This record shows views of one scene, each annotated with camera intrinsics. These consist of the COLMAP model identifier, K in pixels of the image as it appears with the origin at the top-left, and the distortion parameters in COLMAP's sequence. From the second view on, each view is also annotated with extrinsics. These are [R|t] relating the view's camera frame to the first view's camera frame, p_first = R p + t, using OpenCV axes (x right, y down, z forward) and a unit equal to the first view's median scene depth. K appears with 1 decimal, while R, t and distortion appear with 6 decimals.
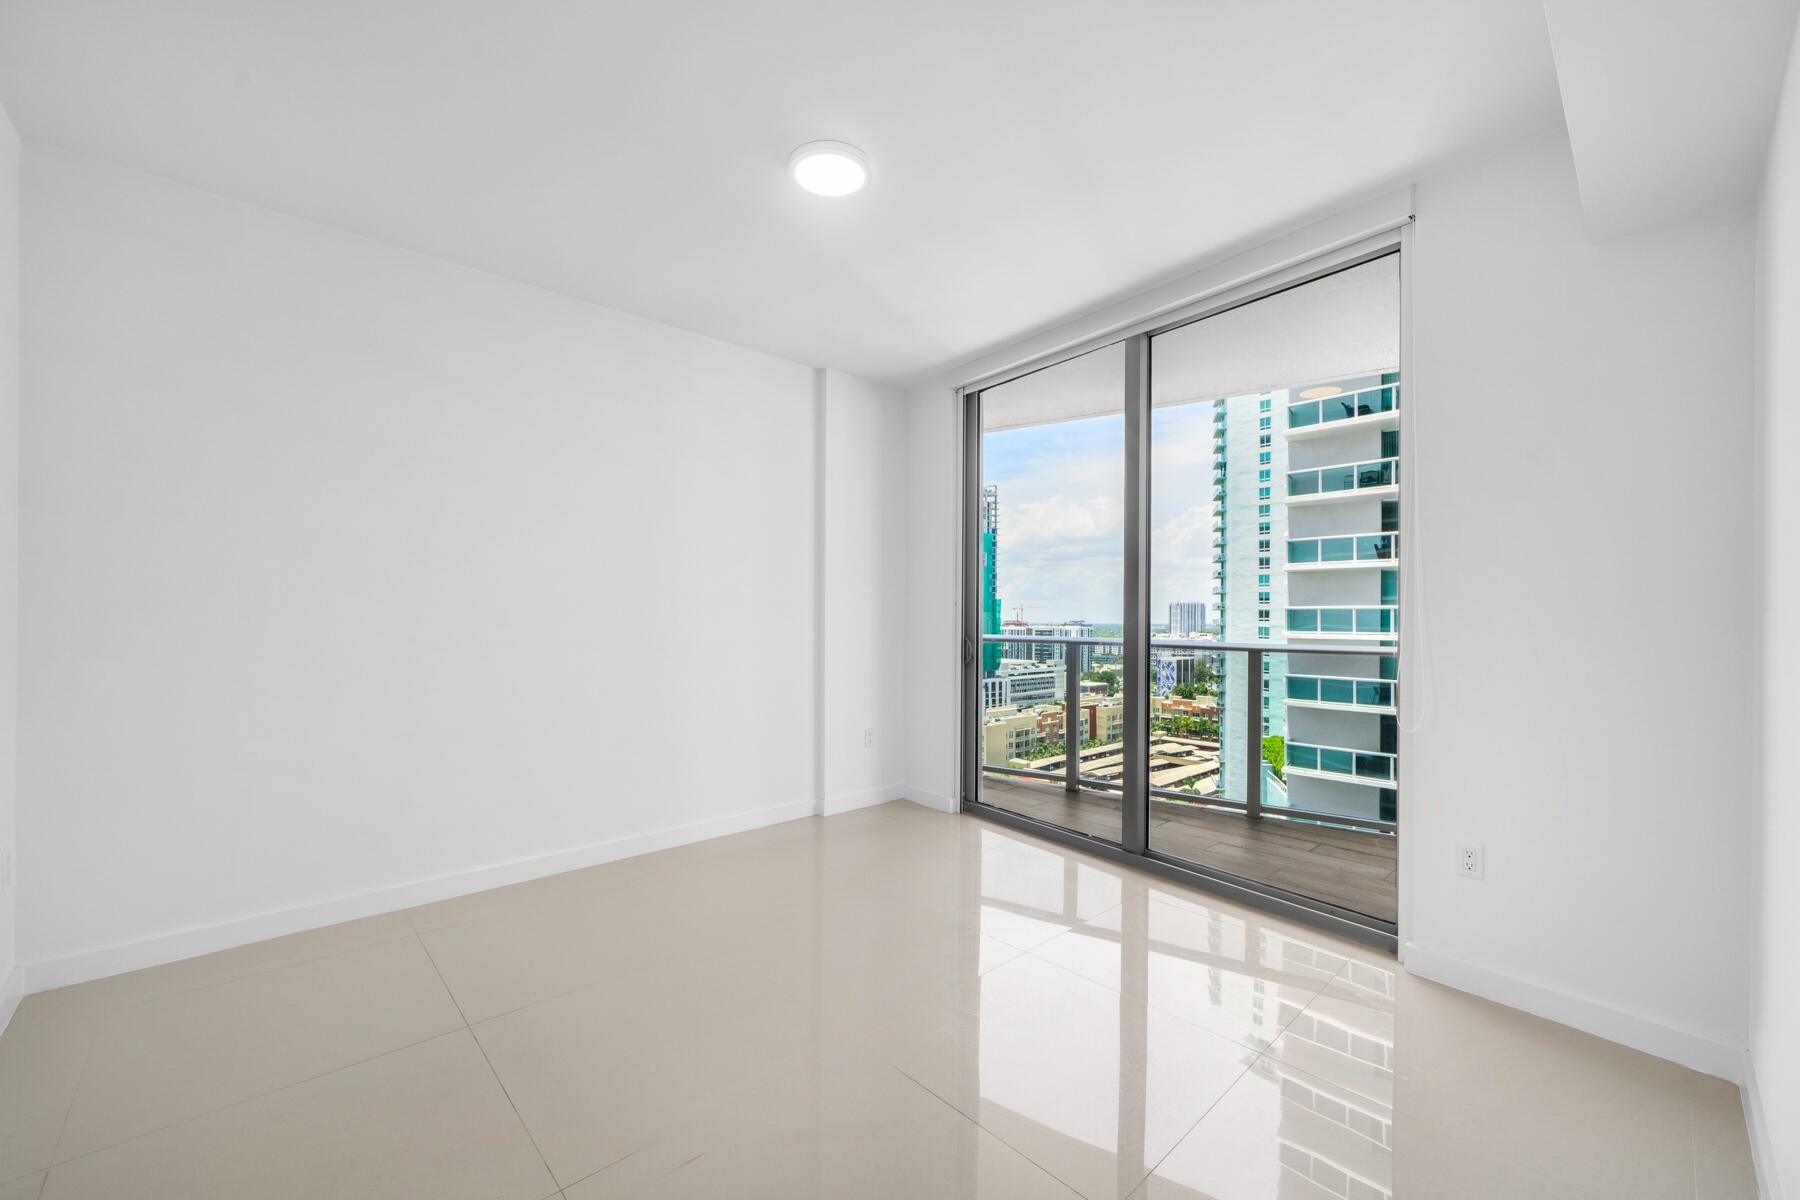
lens RADIAL K [[715.0, 0, 889.0], [0, 715.0, 618.3], [0, 0, 1]] dist [-0.000842, -0.000141]
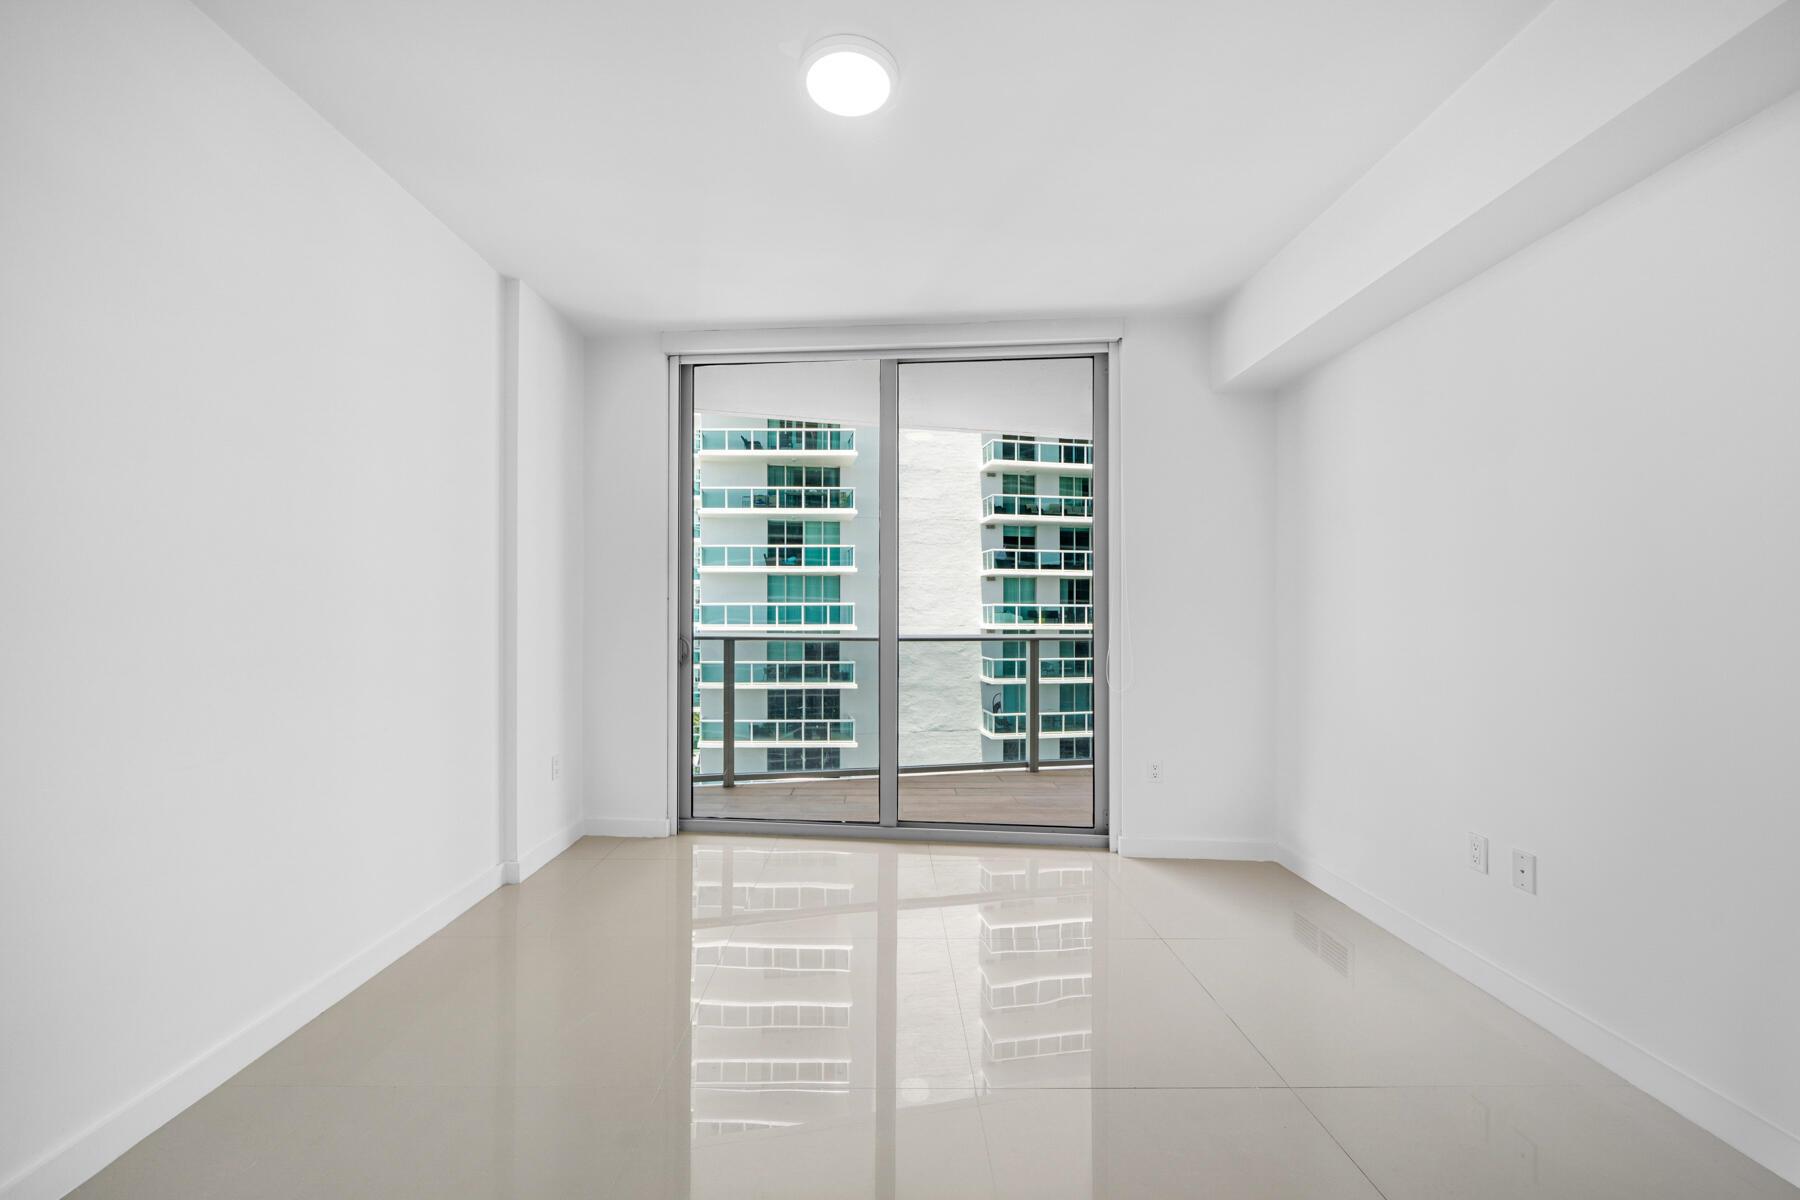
lens RADIAL K [[679.5, 0, 891.2], [0, 679.5, 611.9], [0, 0, 1]] dist [-0.000130, -0.000059]
pose [[0.670139, -0.001050, 0.742235, -0.335520], [0.002799, 0.999995, -0.001113, -0.001927], [-0.742230, 0.002823, 0.670139, 0.228756]]
